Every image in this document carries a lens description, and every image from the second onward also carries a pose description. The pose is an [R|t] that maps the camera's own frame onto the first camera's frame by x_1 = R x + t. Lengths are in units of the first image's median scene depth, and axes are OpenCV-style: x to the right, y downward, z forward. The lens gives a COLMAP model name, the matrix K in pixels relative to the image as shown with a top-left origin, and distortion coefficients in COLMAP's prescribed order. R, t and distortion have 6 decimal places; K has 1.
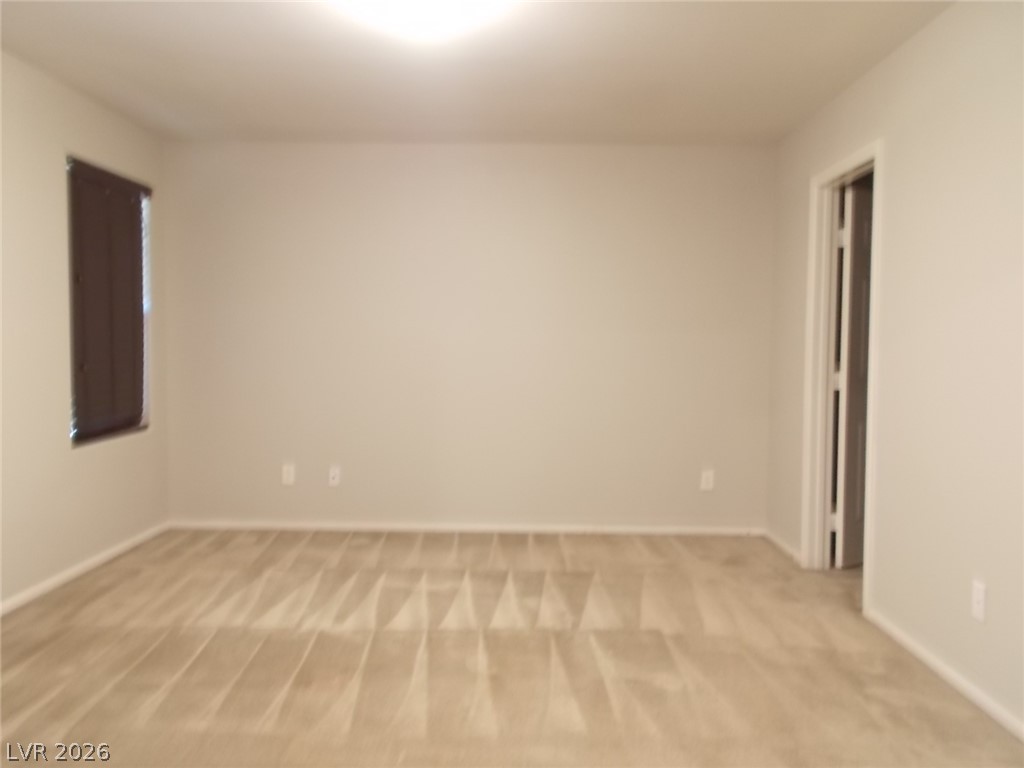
lens RADIAL K [[793.5, 0, 512.0], [0, 793.5, 384.0], [0, 0, 1]] dist [0.024807, -0.002561]
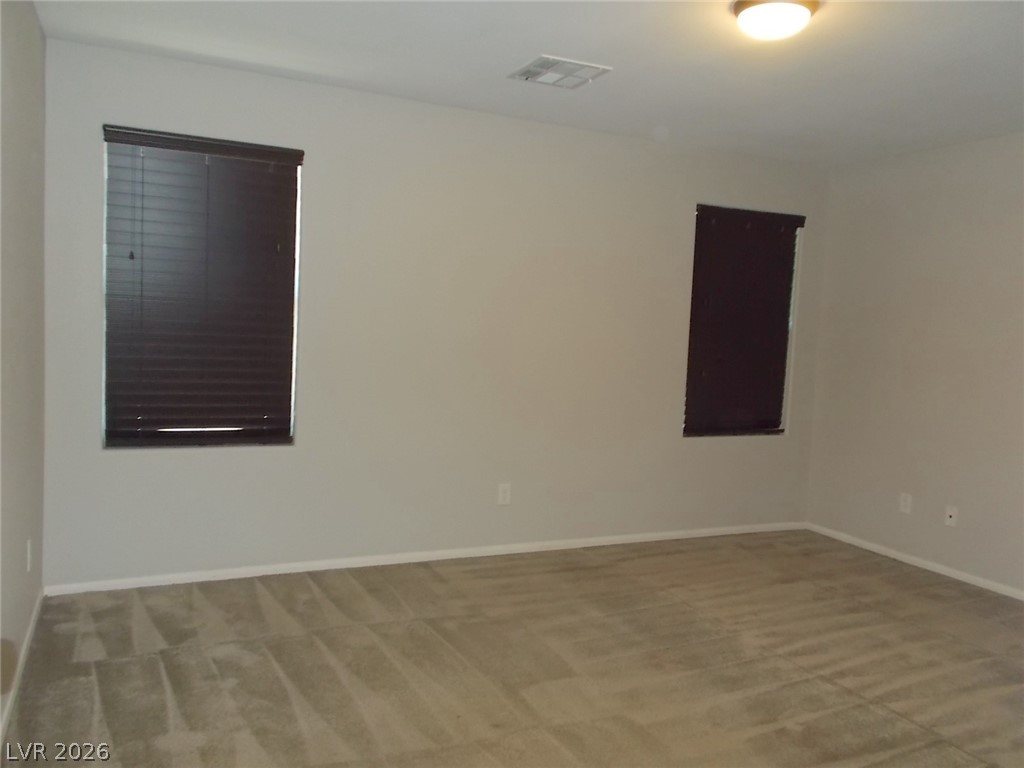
lens RADIAL K [[793.5, 0, 512.0], [0, 793.5, 384.0], [0, 0, 1]] dist [0.024807, -0.002561]
pose [[0.413601, 0.058034, -0.908607, 0.460268], [-0.076203, 0.996671, 0.028971, -0.018717], [0.907264, 0.057256, 0.416647, 0.230288]]
